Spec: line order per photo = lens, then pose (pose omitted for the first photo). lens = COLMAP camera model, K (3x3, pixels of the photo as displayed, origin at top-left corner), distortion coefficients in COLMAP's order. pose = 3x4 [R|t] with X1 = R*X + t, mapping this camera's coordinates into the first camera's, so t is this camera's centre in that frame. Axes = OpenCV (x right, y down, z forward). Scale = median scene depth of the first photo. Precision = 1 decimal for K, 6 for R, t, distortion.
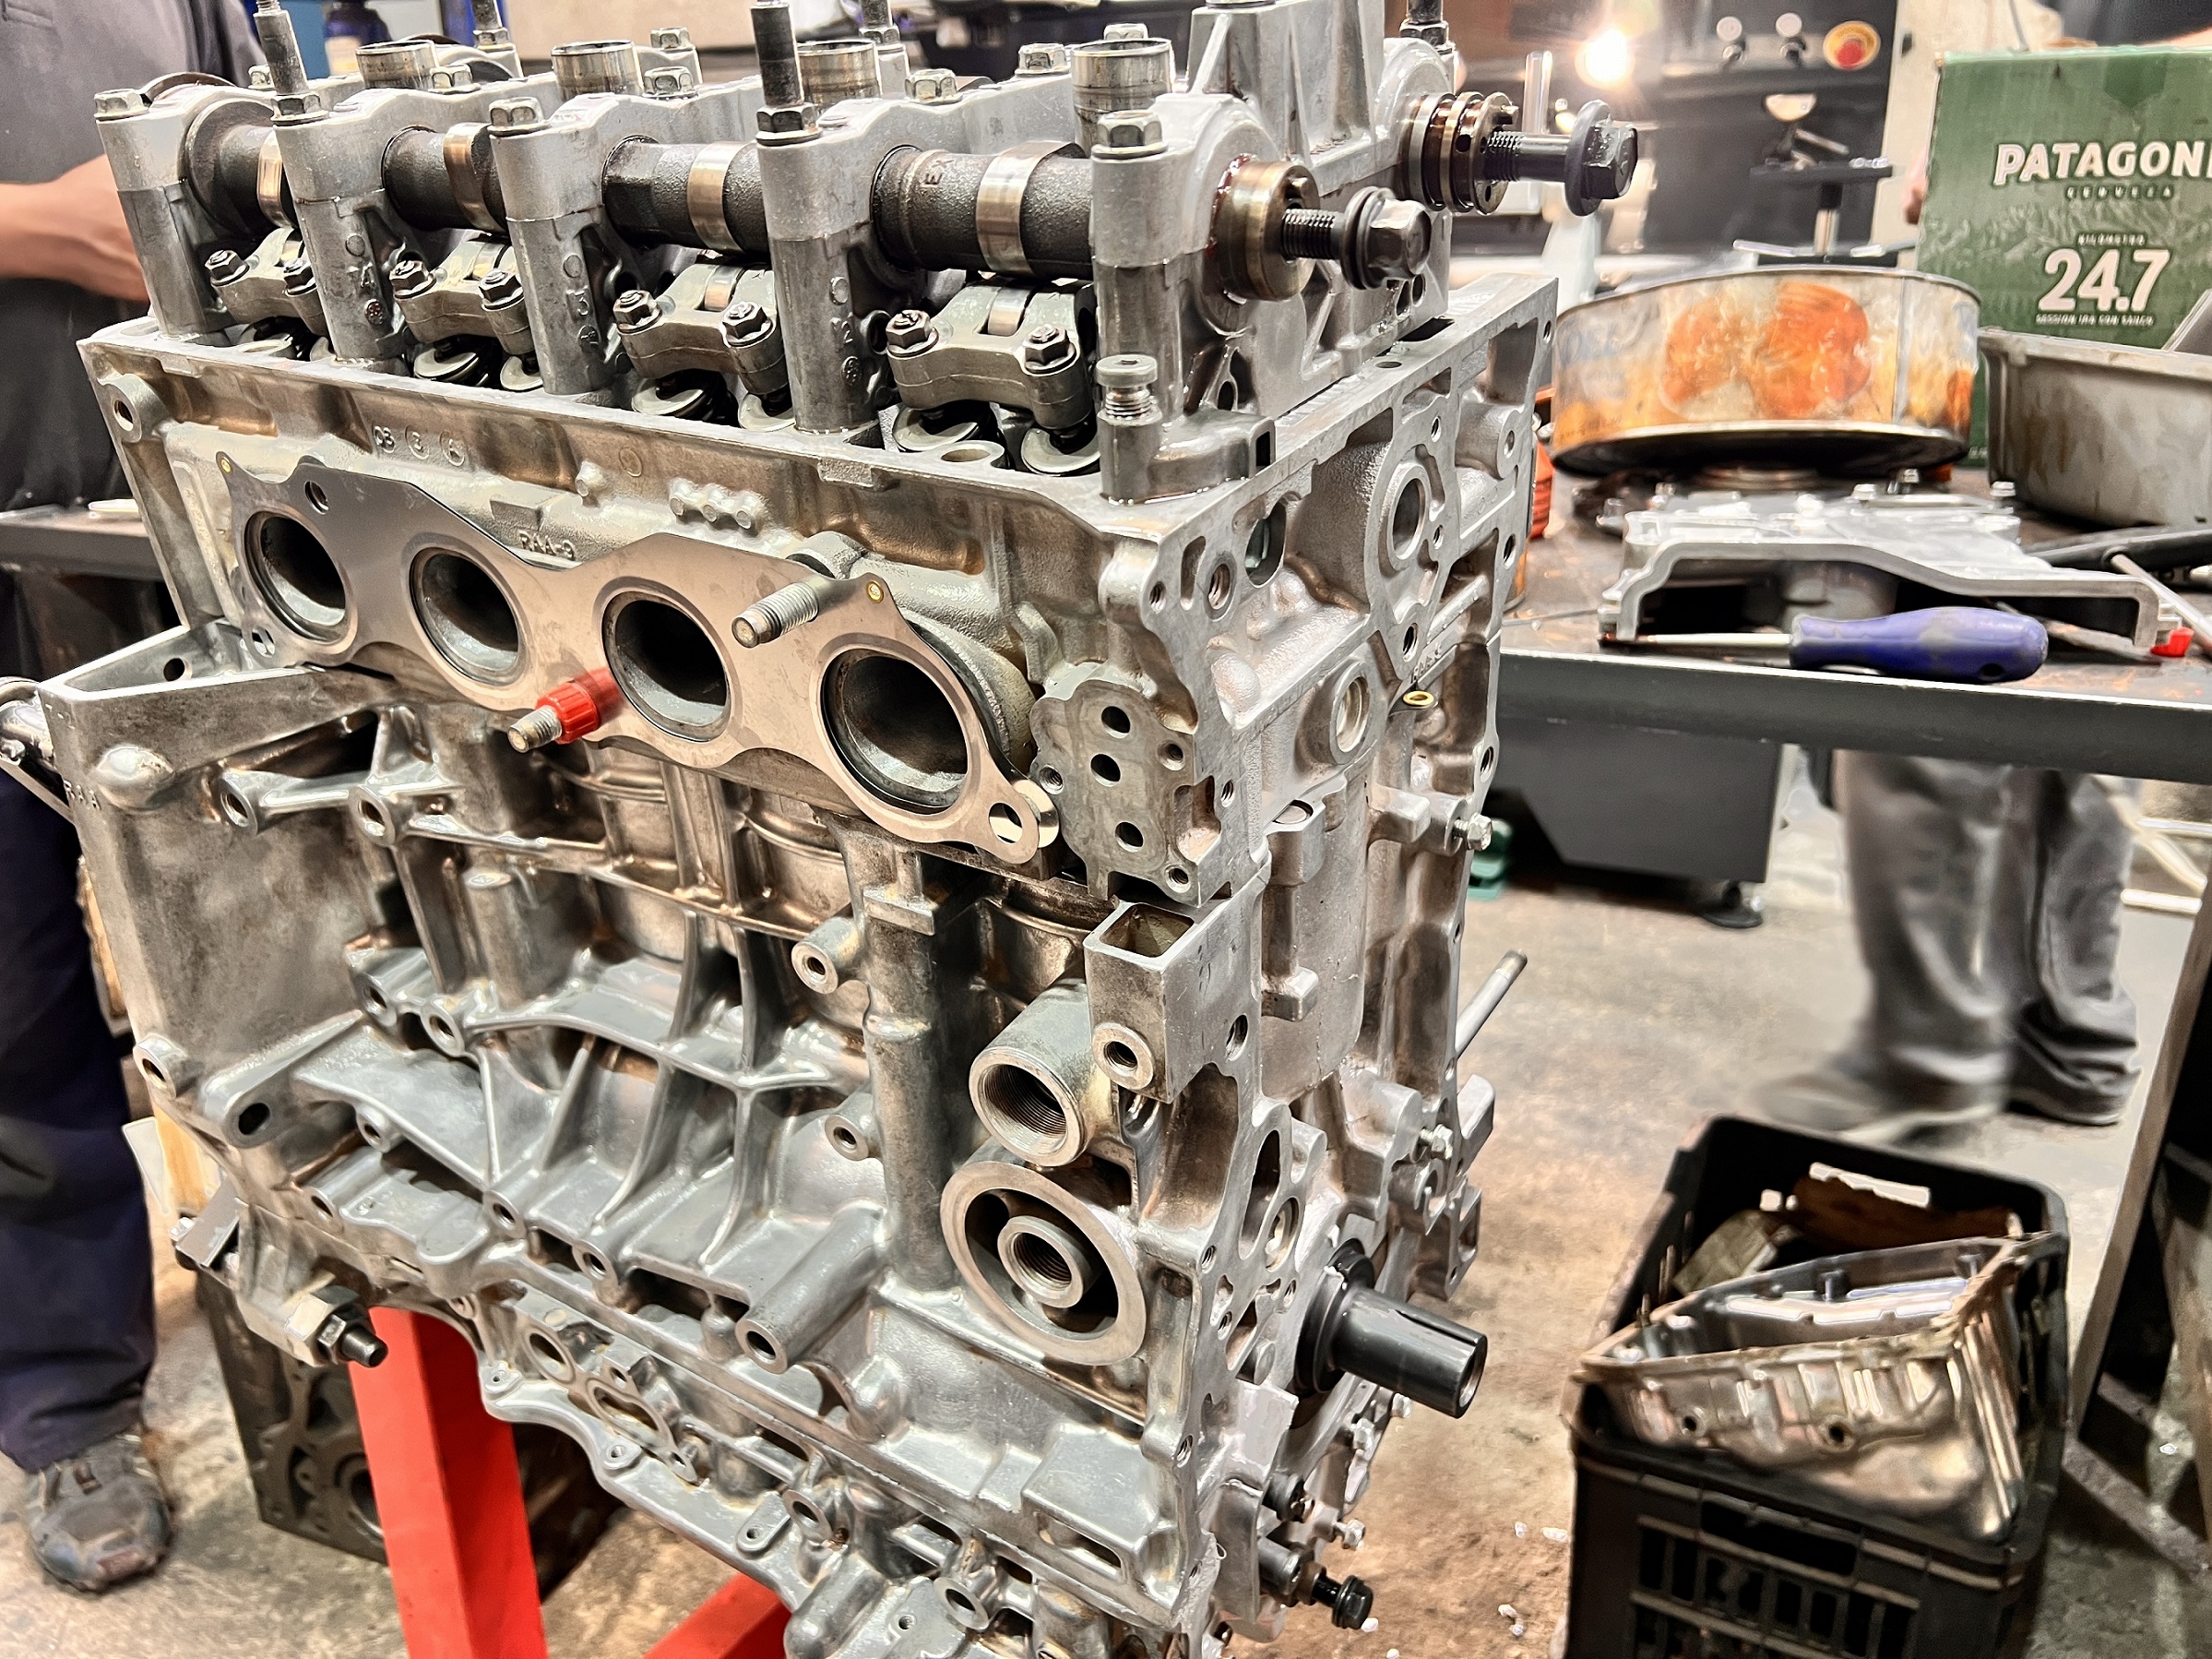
lens RADIAL K [[1636.9, 0, 1106.0], [0, 1636.9, 829.5], [0, 0, 1]] dist [0.027752, 0.000953]
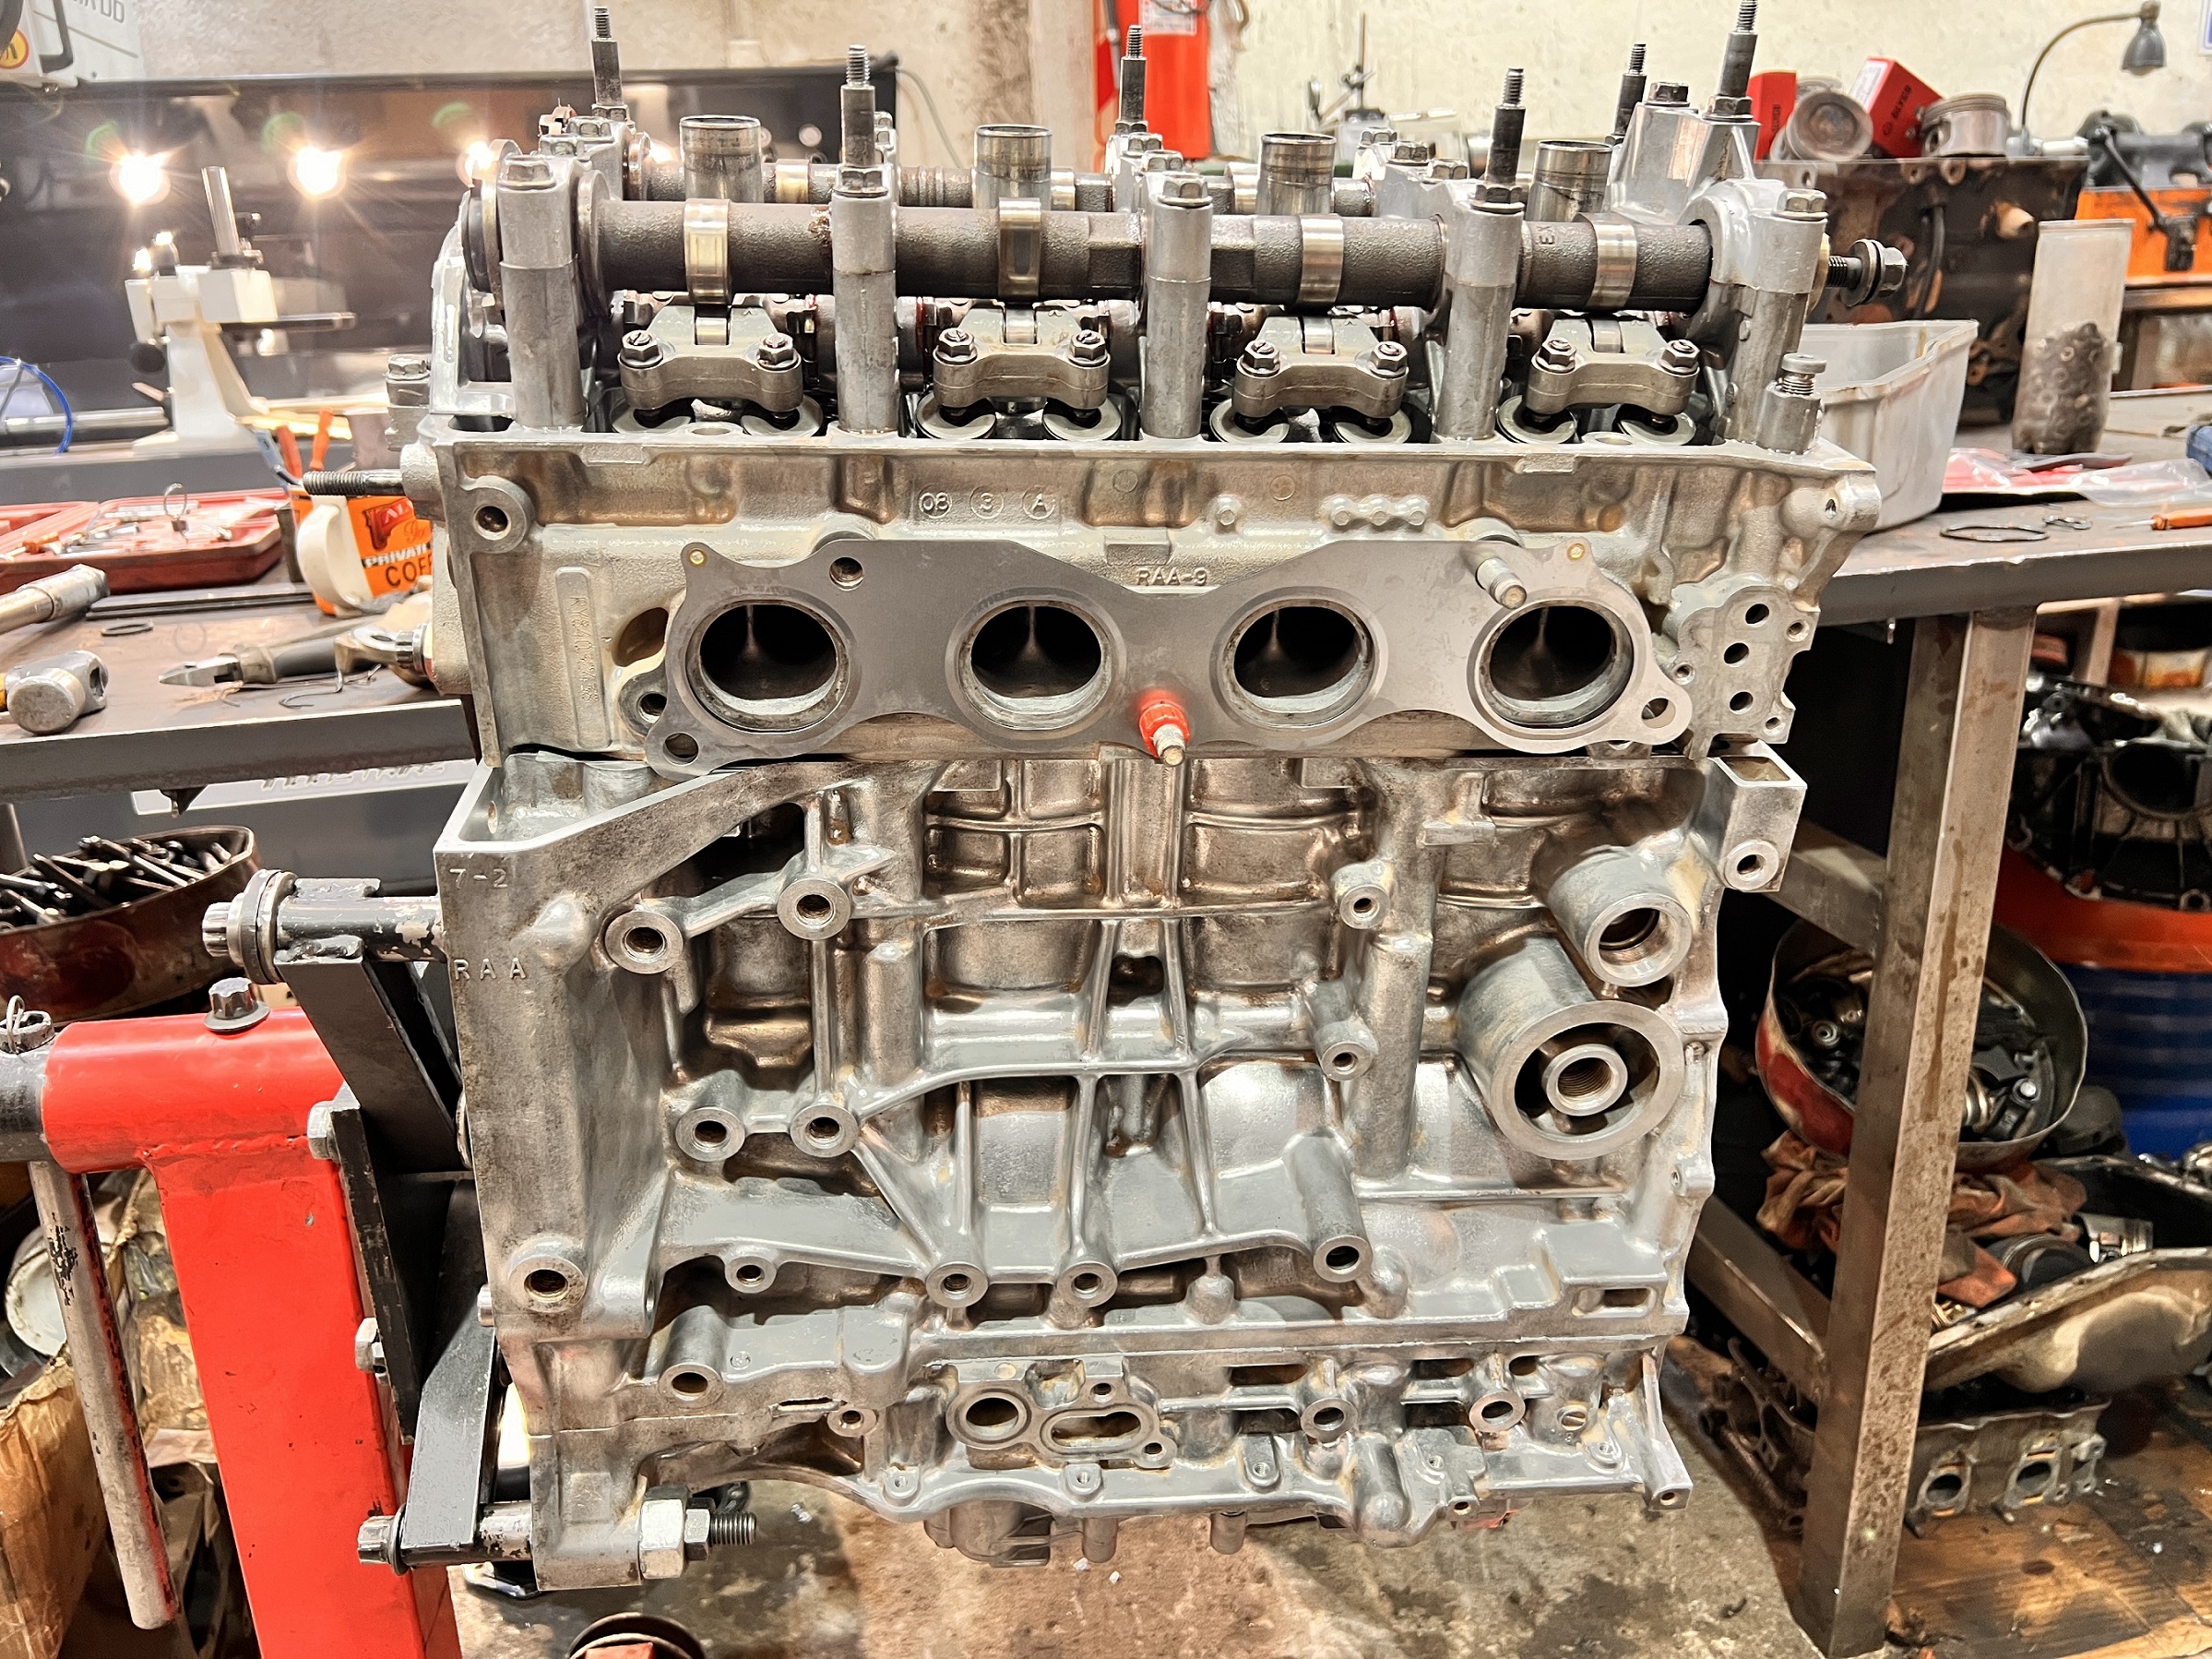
lens RADIAL K [[1646.9, 0, 1106.0], [0, 1646.9, 829.5], [0, 0, 1]] dist [0.072273, 0.004496]
pose [[0.779410, -0.208562, 0.590781, -0.883906], [0.237054, 0.971031, 0.030059, -0.042350], [-0.579936, 0.116619, 0.806272, 0.127216]]
